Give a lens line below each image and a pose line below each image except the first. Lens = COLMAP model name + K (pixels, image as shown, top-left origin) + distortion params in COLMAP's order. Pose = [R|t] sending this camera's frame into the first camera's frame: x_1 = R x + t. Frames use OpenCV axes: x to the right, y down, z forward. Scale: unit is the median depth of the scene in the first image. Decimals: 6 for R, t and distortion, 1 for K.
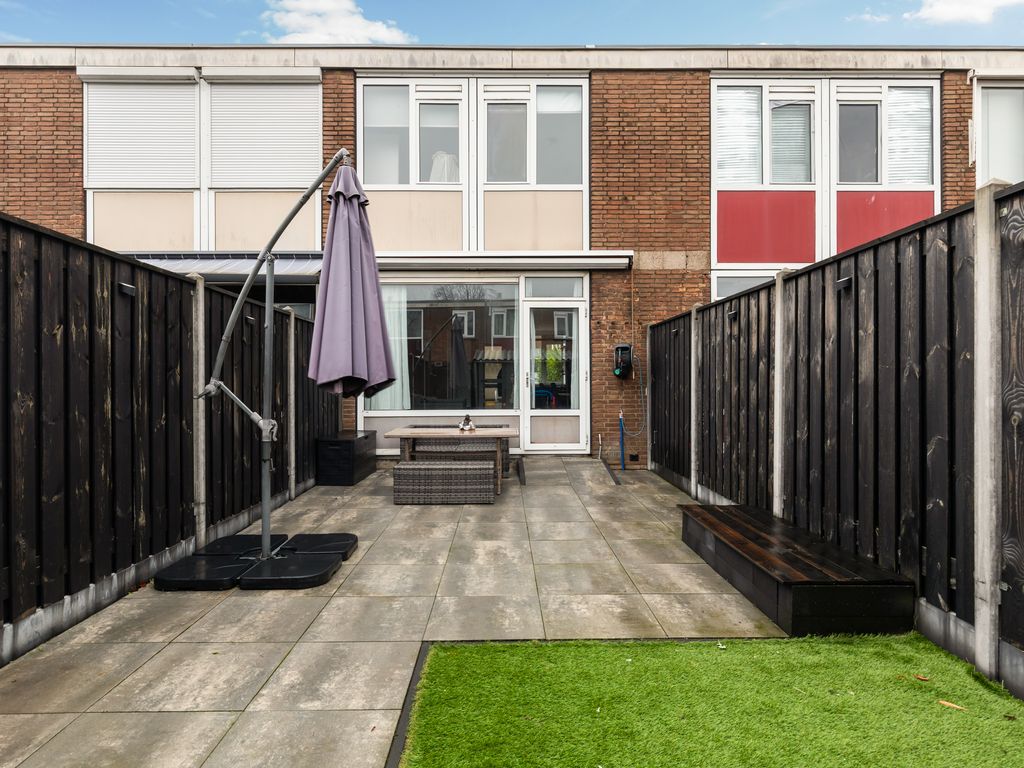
lens RADIAL K [[609.0, 0, 512.0], [0, 609.0, 384.0], [0, 0, 1]] dist [0.004724, -0.000129]
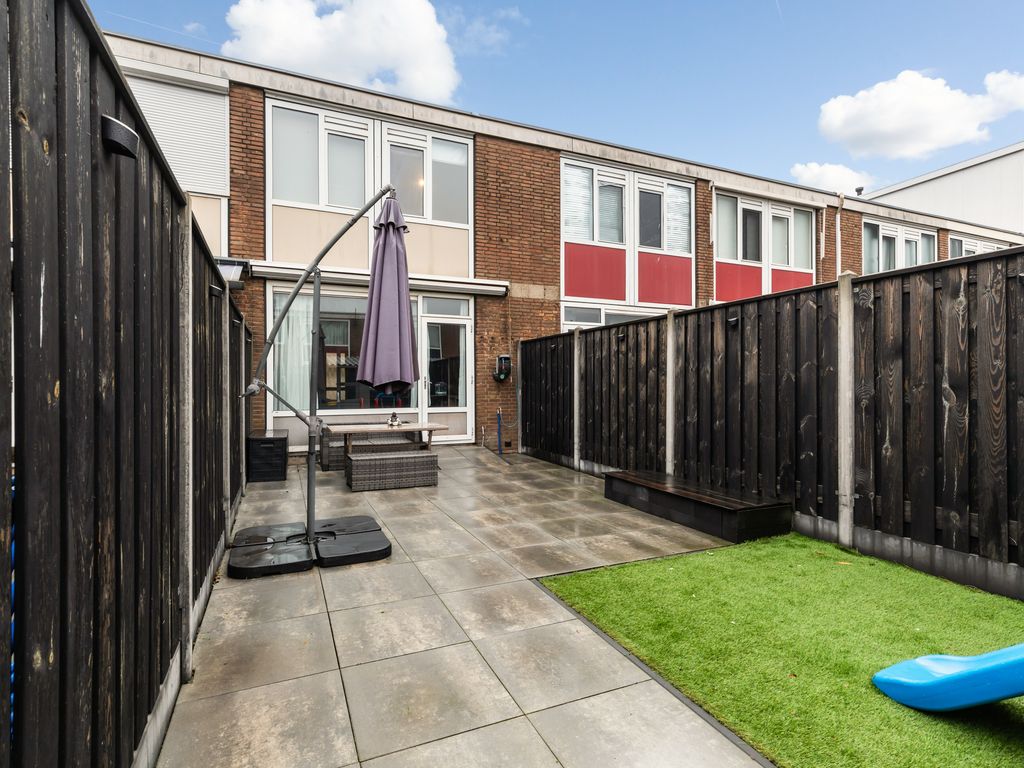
lens RADIAL K [[521.6, 0, 514.7], [0, 521.6, 387.9], [0, 0, 1]] dist [0.011943, -0.002056]
pose [[0.919180, 0.000170, 0.393837, -0.227978], [-0.000264, 1.000000, 0.000185, 0.002959], [-0.393837, -0.000274, 0.919180, -0.009791]]
